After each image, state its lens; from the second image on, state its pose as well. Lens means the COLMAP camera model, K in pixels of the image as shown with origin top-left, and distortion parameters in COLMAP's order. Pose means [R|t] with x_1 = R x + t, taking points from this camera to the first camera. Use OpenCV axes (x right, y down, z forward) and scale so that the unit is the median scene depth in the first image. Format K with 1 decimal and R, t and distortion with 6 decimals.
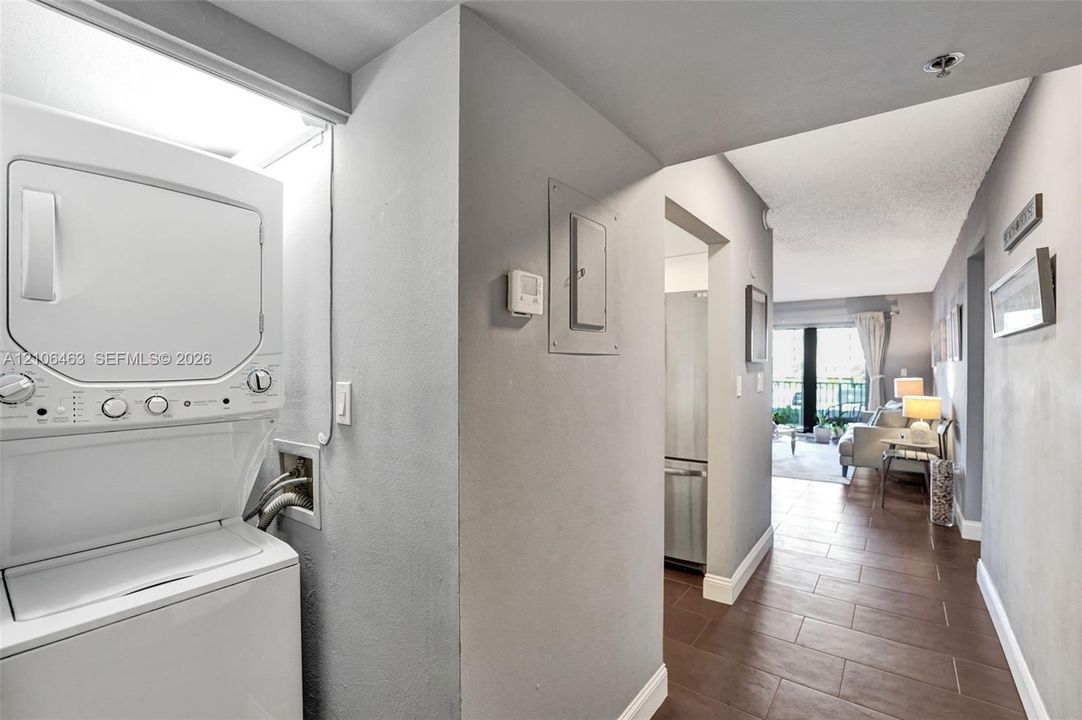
lens RADIAL K [[474.0, 0, 541.0], [0, 474.0, 360.0], [0, 0, 1]] dist [-0.000658, -0.013842]
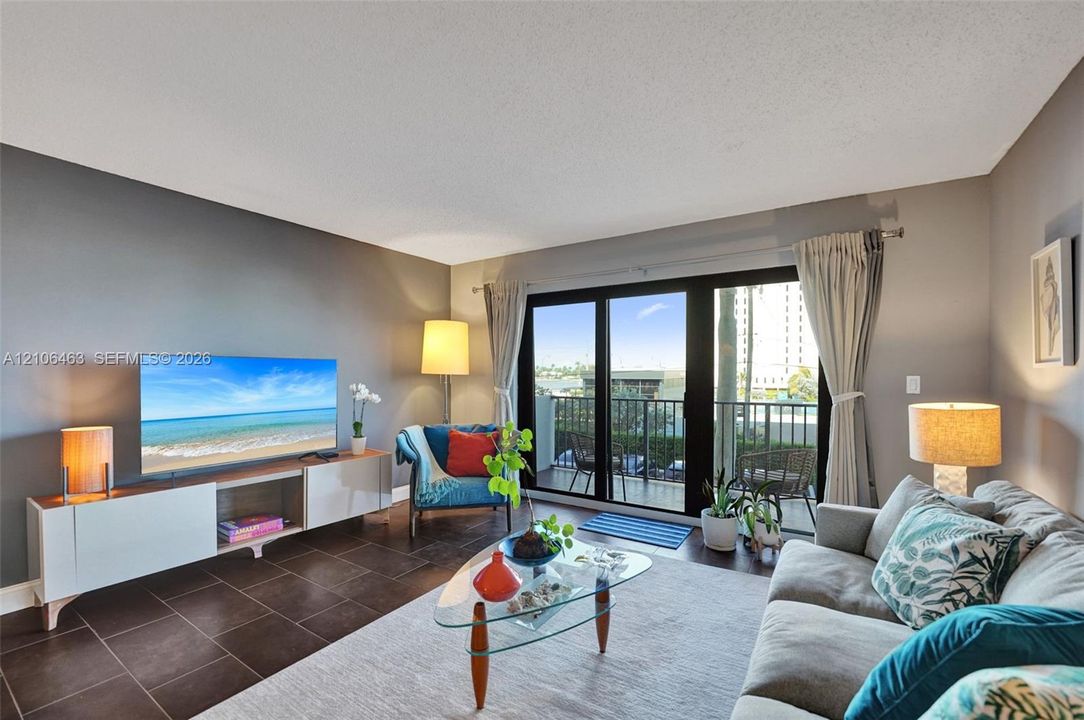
lens RADIAL K [[455.0, 0, 538.2], [0, 455.0, 374.6], [0, 0, 1]] dist [-0.002728, 0.000096]
pose [[0.997078, -0.001423, 0.076371, 0.674122], [0.000934, 0.999979, 0.006439, 0.024332], [-0.076378, -0.006349, 0.997059, 1.019340]]
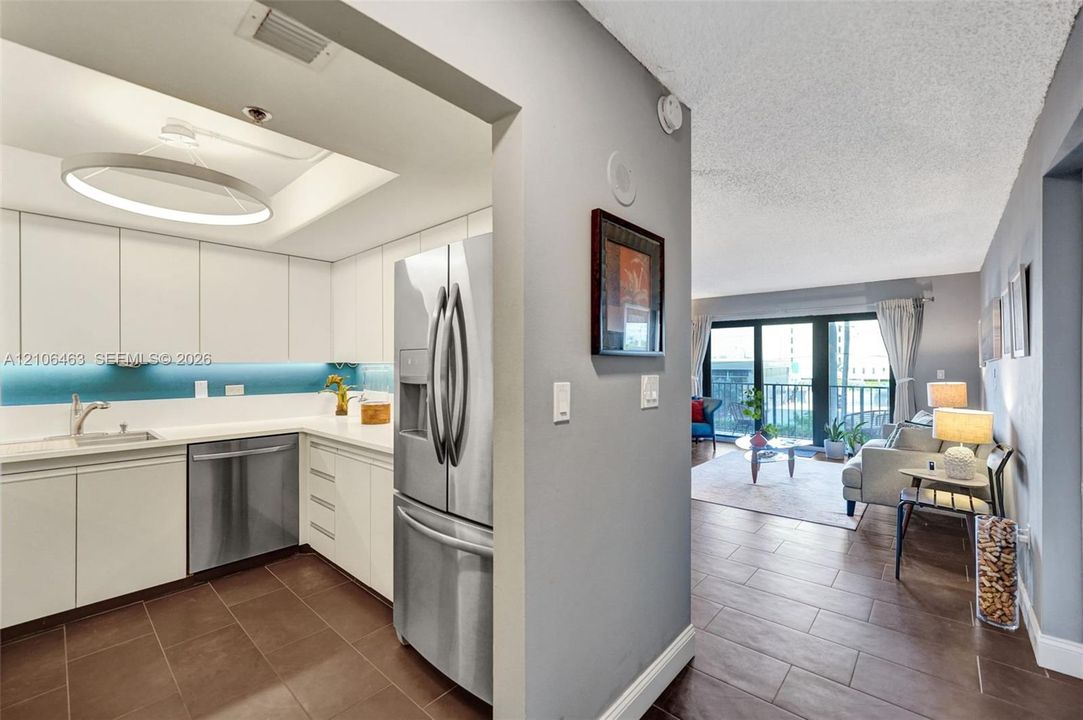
lens RADIAL K [[451.5, 0, 541.5], [0, 451.5, 360.0], [0, 0, 1]] dist [-0.000661, 0.000158]
pose [[0.996733, -0.001000, -0.080762, 0.253385], [0.000702, 0.999993, -0.003724, 0.006878], [0.080765, 0.003655, 0.996726, 0.296939]]
